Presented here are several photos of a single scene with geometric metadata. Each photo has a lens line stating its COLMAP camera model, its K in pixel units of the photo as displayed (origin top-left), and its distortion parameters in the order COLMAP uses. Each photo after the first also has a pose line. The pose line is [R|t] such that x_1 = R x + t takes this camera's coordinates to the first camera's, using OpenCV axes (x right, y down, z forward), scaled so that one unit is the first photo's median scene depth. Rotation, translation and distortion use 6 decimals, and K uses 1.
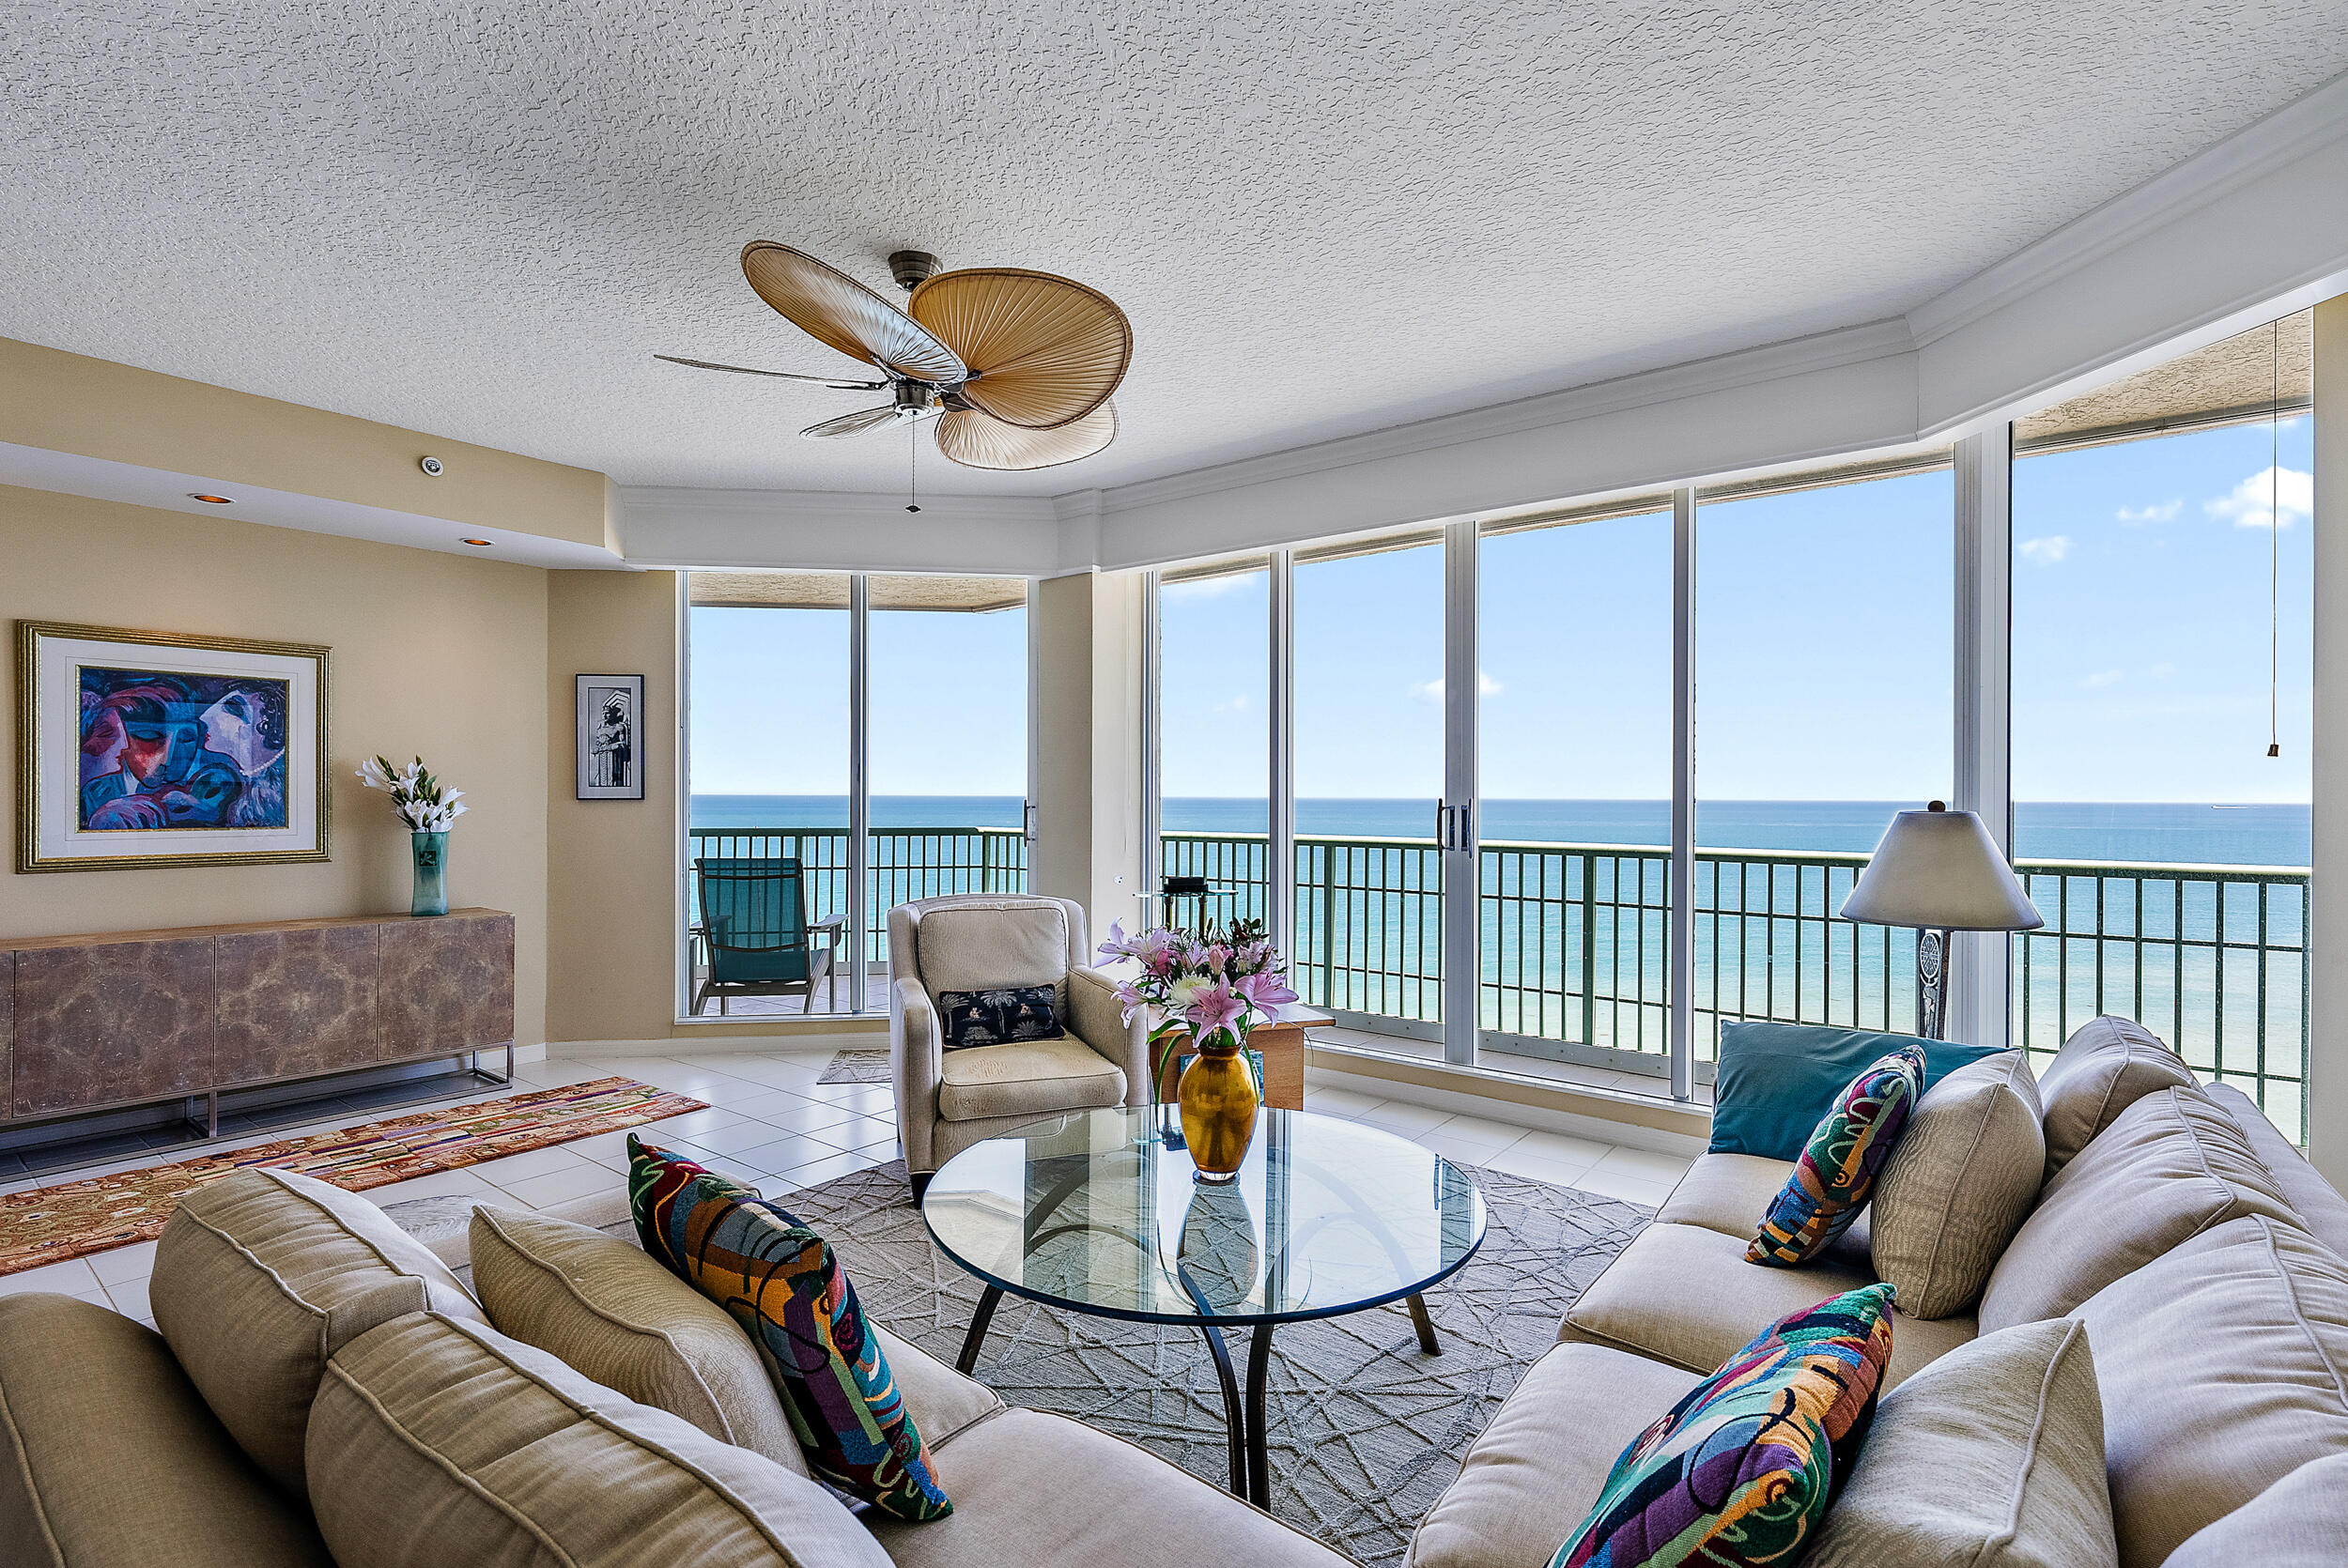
lens RADIAL K [[1062.5, 0, 1174.4], [0, 1062.5, 792.1], [0, 0, 1]] dist [0.002634, -0.000058]
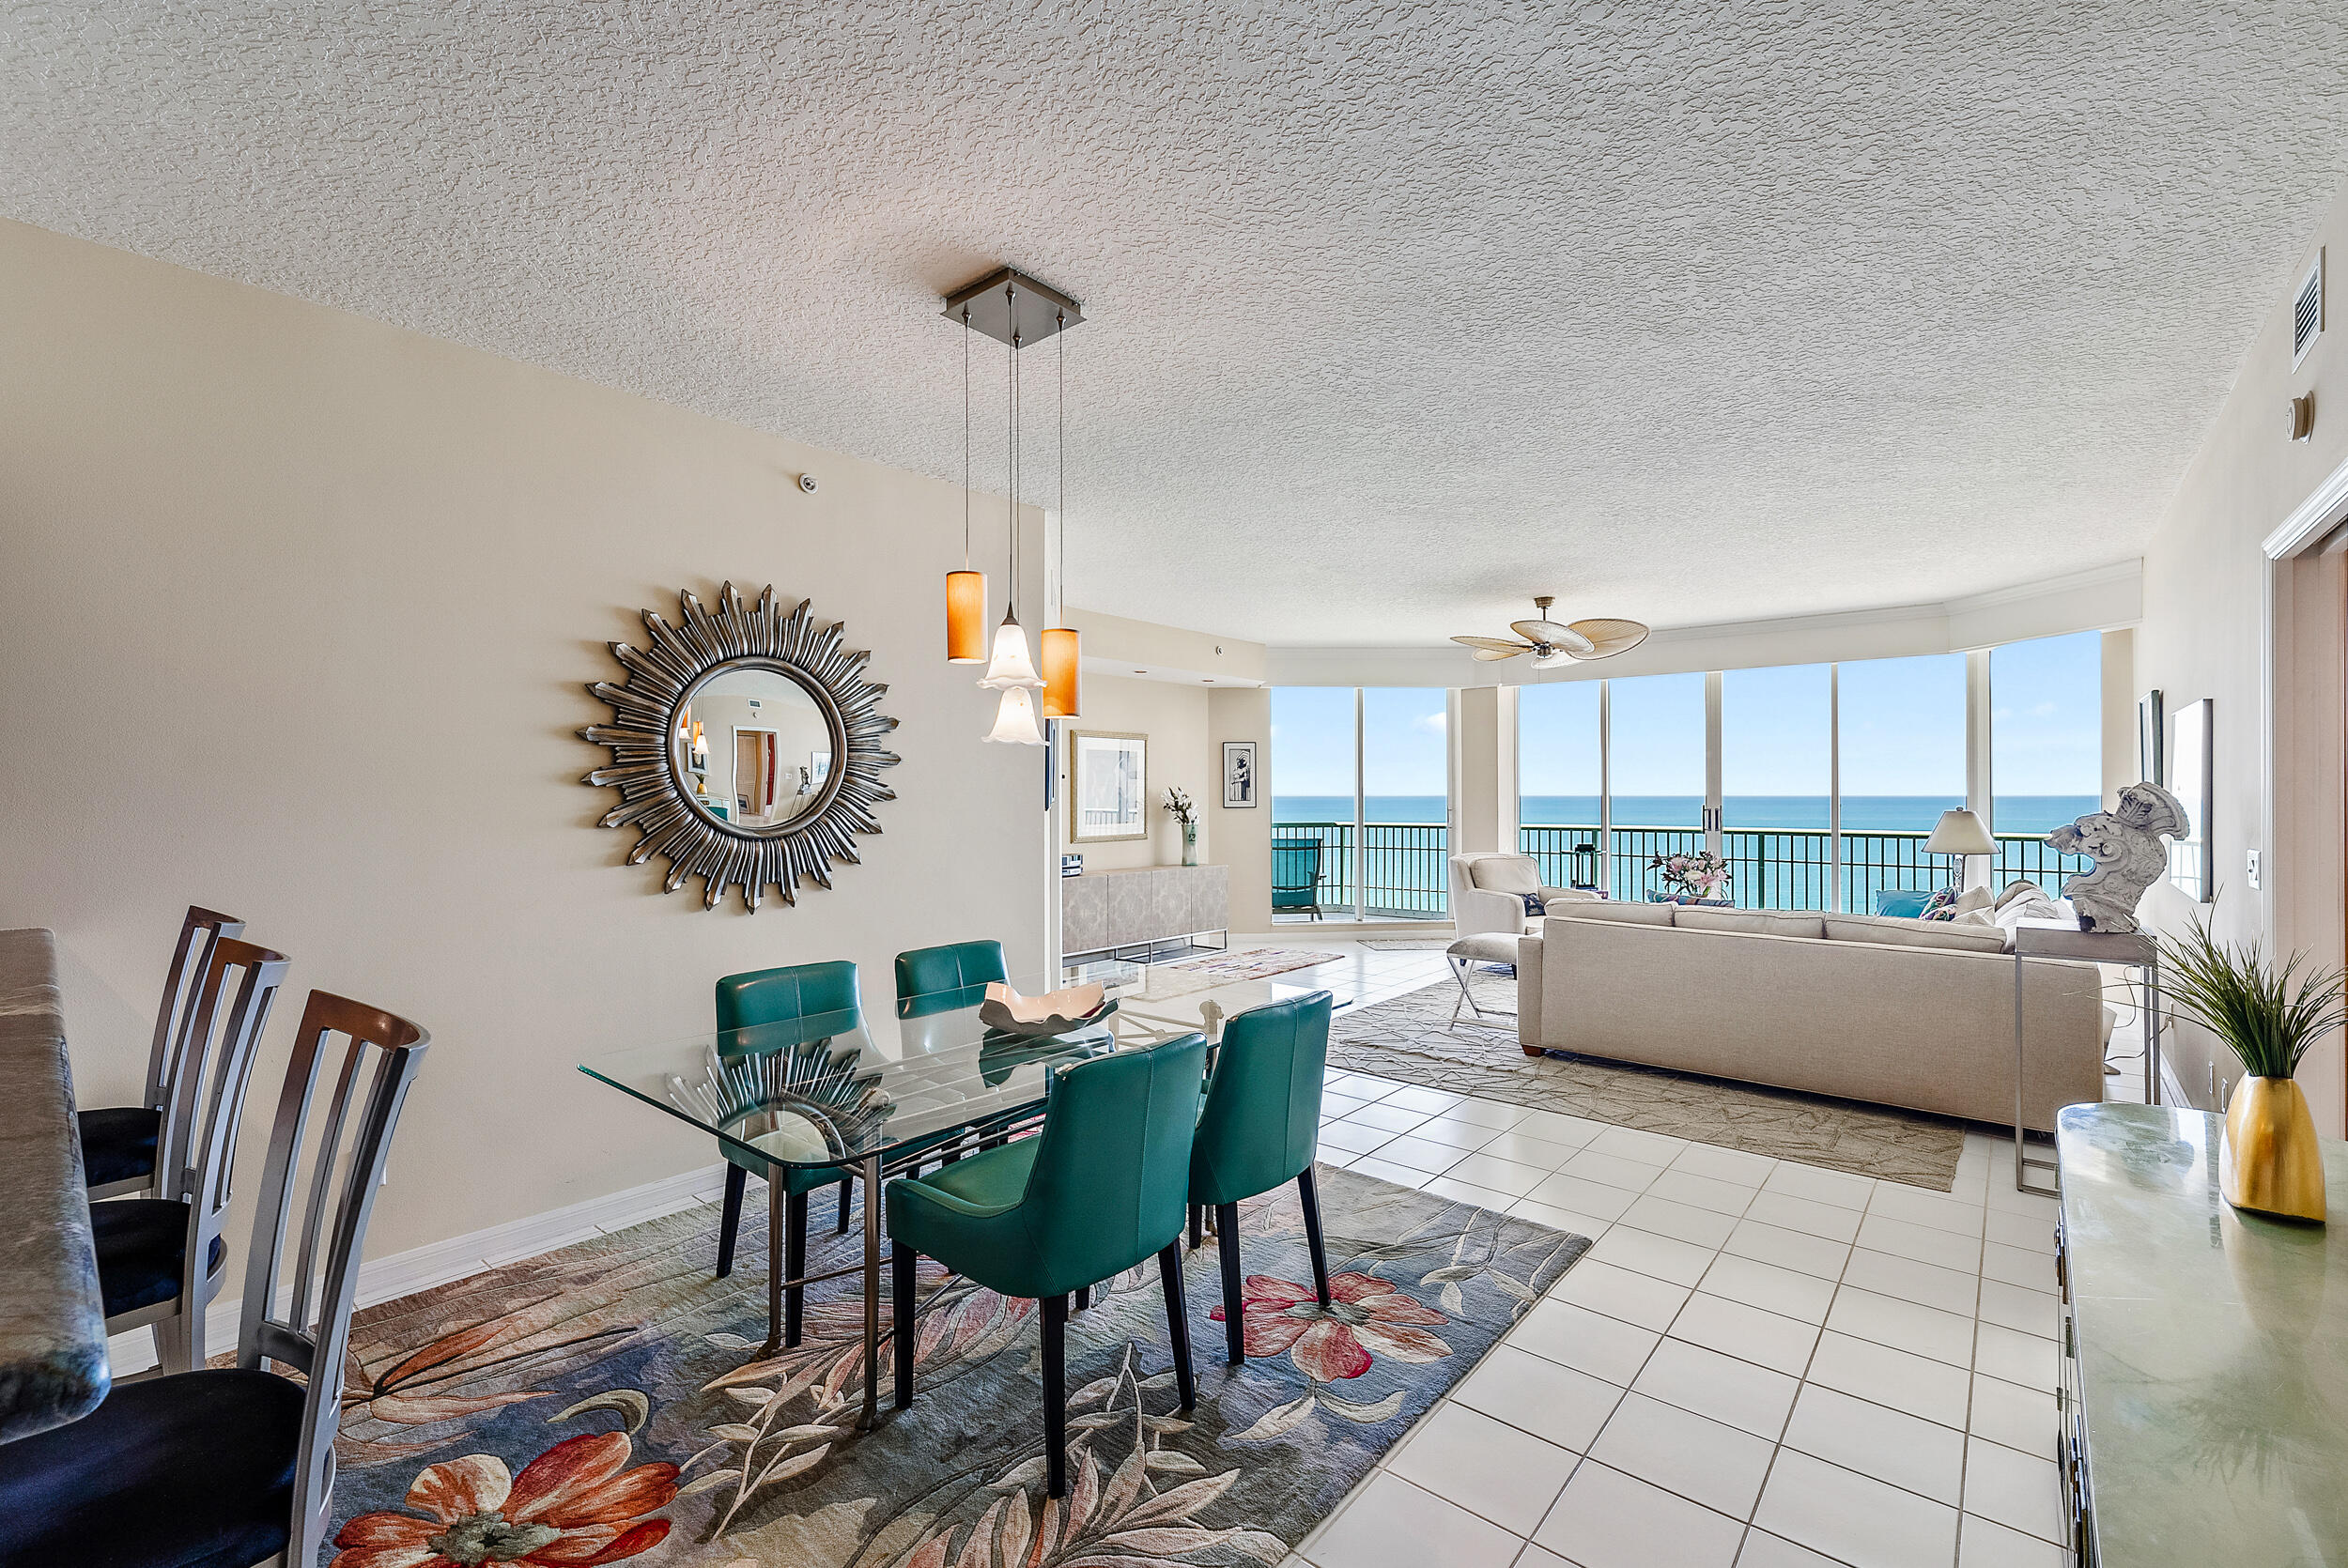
lens RADIAL K [[996.5, 0, 1176.8], [0, 996.5, 790.3], [0, 0, 1]] dist [-0.000404, 0.000164]
pose [[0.999511, -0.006757, -0.030517, -0.580498], [0.006668, 0.999973, -0.003021, -0.019189], [0.030536, 0.002816, 0.999530, -0.773230]]
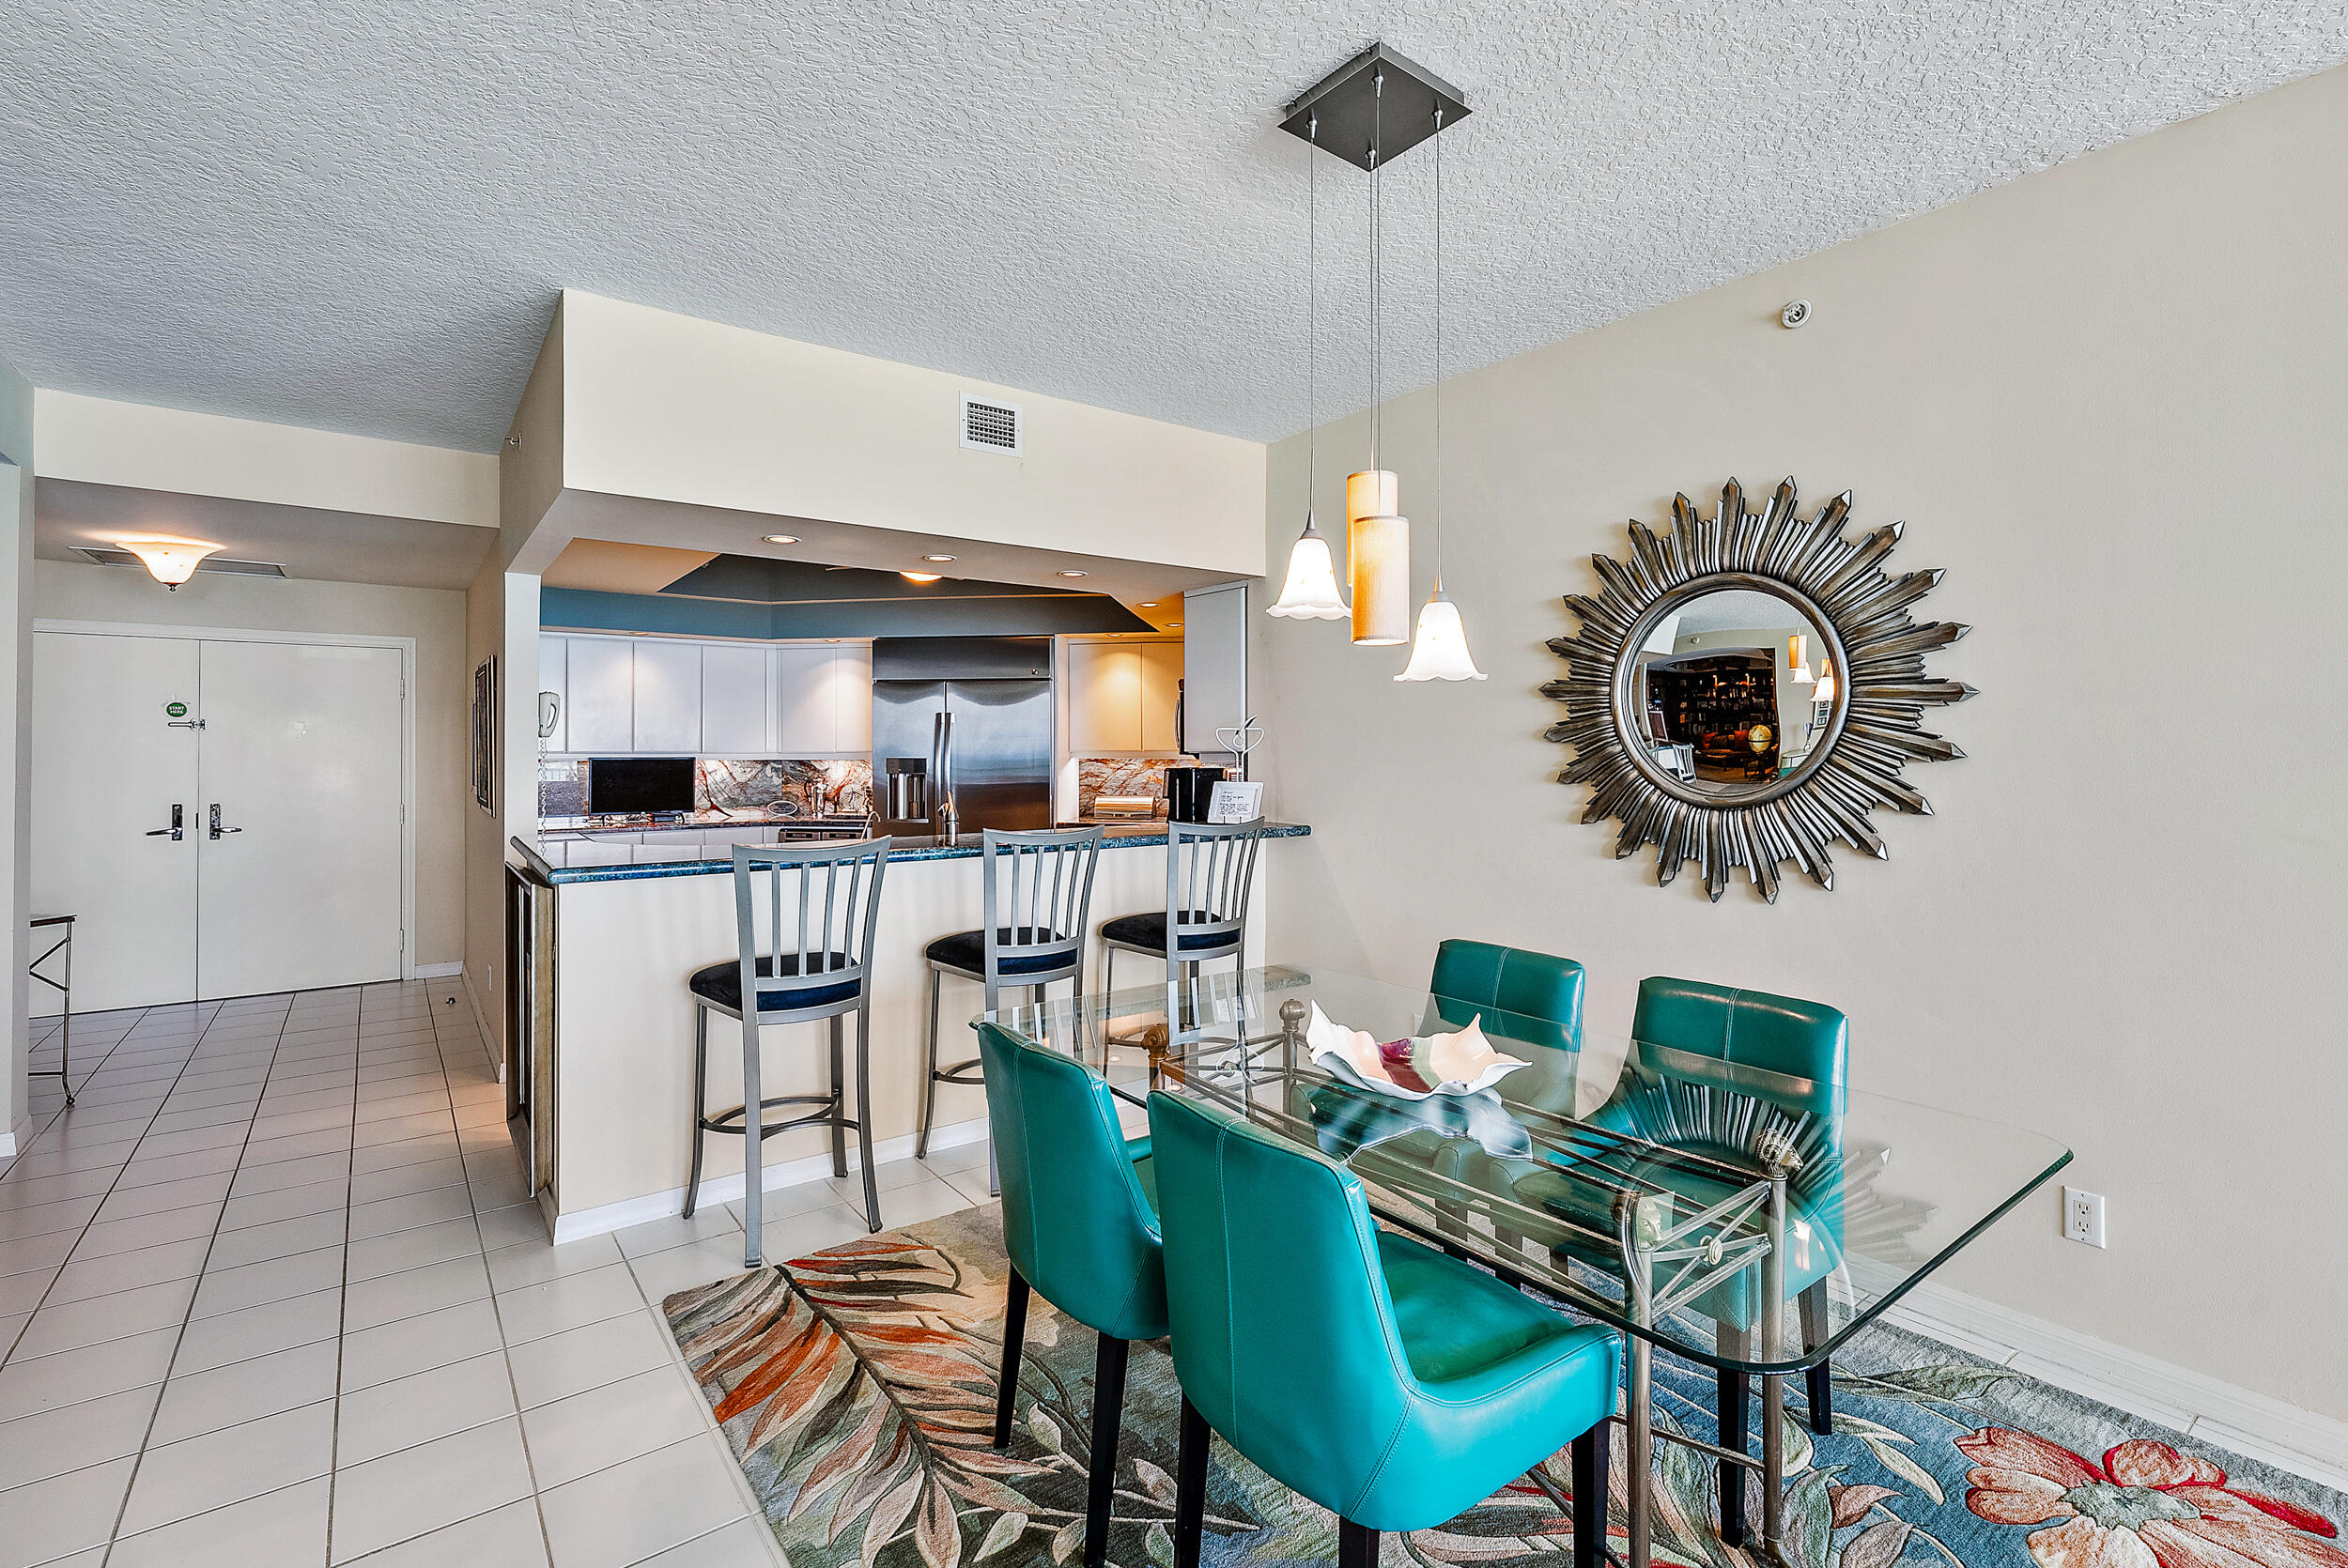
lens RADIAL K [[1062.5, 0, 1186.4], [0, 1062.5, 735.4], [0, 0, 1]] dist [0.002634, -0.000058]
pose [[-0.244086, -0.015232, -0.969634, -0.261298], [-0.000841, 0.999880, -0.015496, -0.018981], [0.969753, -0.002967, -0.244069, -0.233144]]
